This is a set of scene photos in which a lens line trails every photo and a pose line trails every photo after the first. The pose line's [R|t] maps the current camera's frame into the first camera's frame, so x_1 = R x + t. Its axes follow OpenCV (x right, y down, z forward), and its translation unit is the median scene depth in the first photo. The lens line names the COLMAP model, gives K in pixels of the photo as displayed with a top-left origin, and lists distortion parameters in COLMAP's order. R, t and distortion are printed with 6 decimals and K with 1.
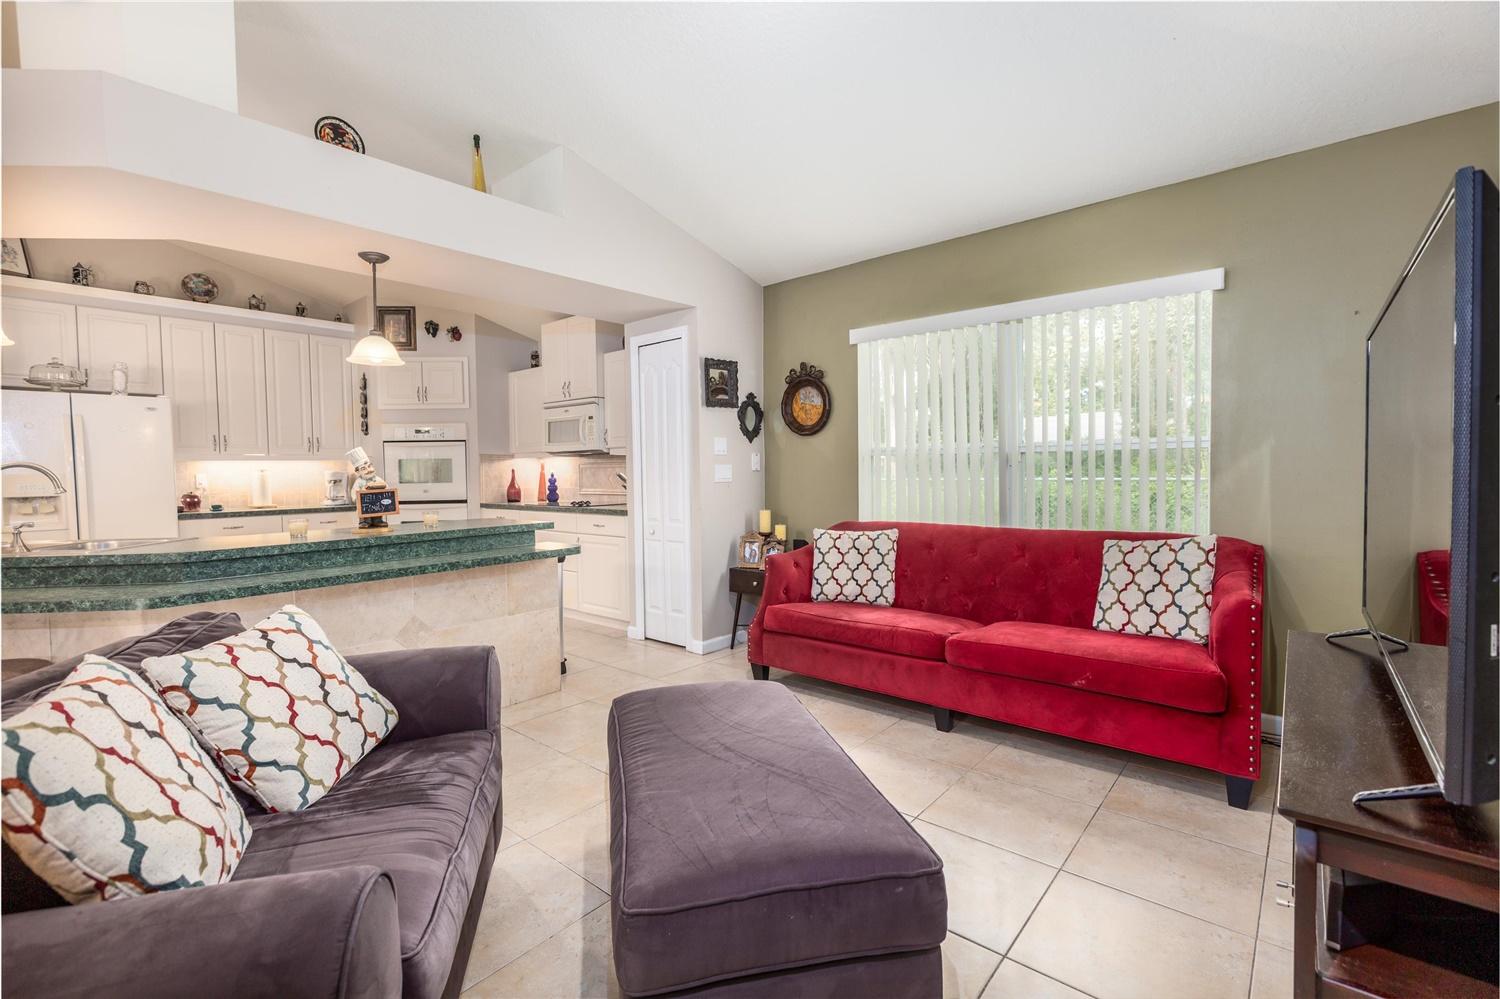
lens RADIAL K [[676.6, 0, 750.9], [0, 676.6, 470.5], [0, 0, 1]] dist [0.004092, -0.001062]
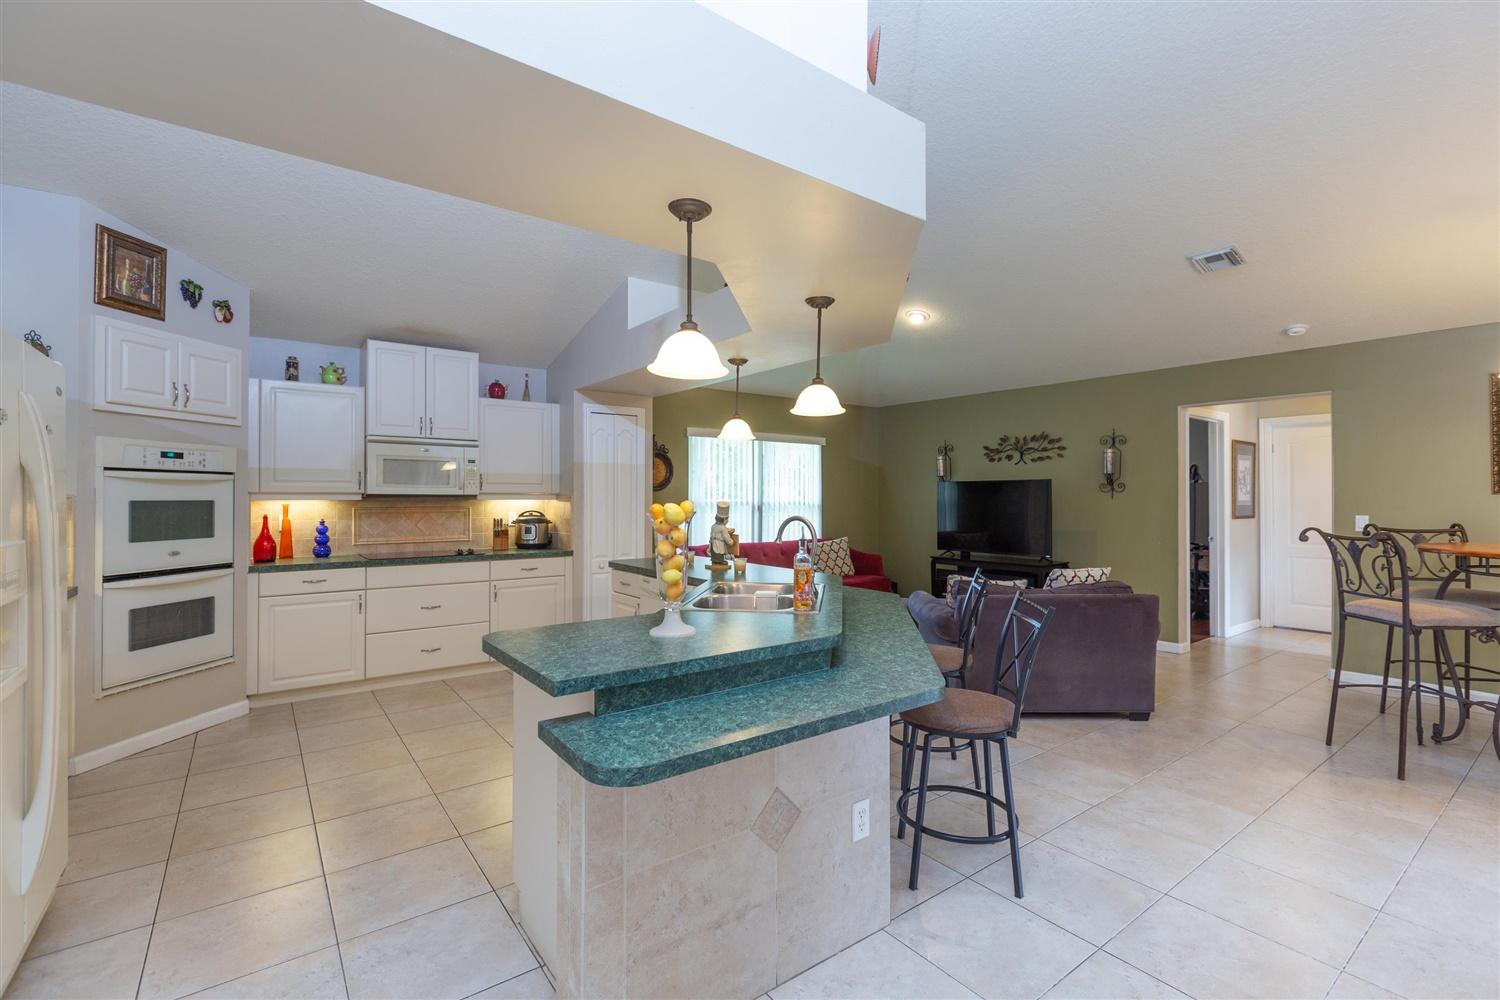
lens RADIAL K [[661.7, 0, 752.8], [0, 661.7, 493.2], [0, 0, 1]] dist [0.000163, -0.000296]
pose [[0.242071, 0.021634, 0.970017, -0.942656], [-0.001231, 0.999757, -0.021990, -0.010821], [-0.970258, 0.004129, 0.242039, 0.345587]]
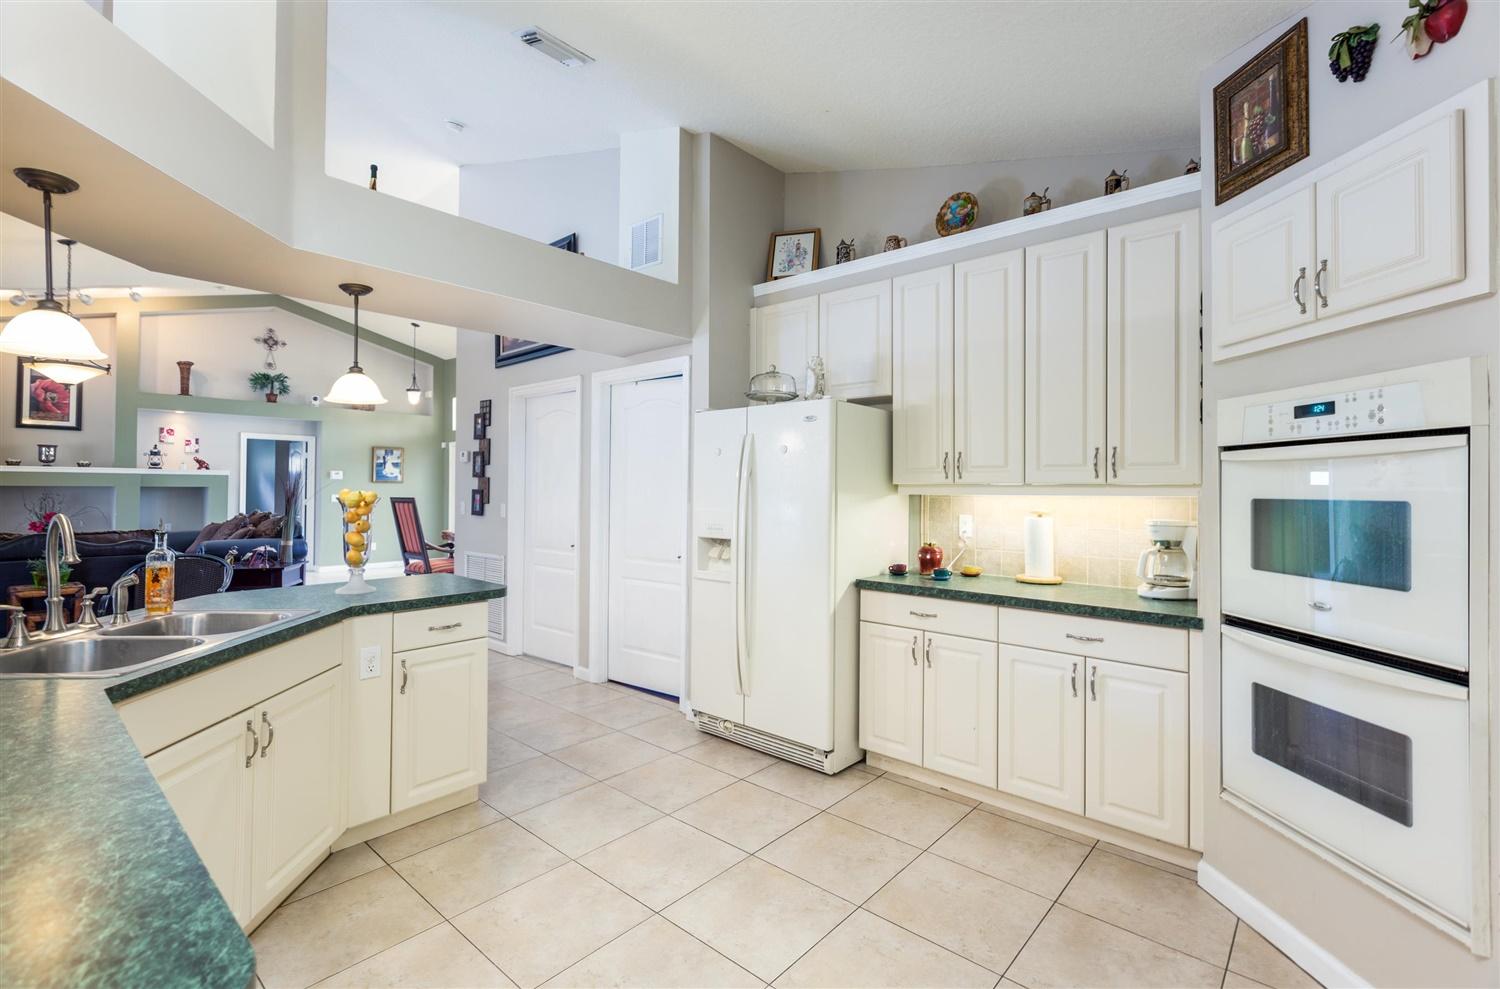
lens RADIAL K [[669.7, 0, 744.2], [0, 669.7, 481.9], [0, 0, 1]] dist [0.001915, 0.000126]
pose [[-0.042024, 0.003944, -0.999109, -0.170223], [-0.014995, 0.999877, 0.004577, -0.022344], [0.999004, 0.015174, -0.041960, 0.754474]]
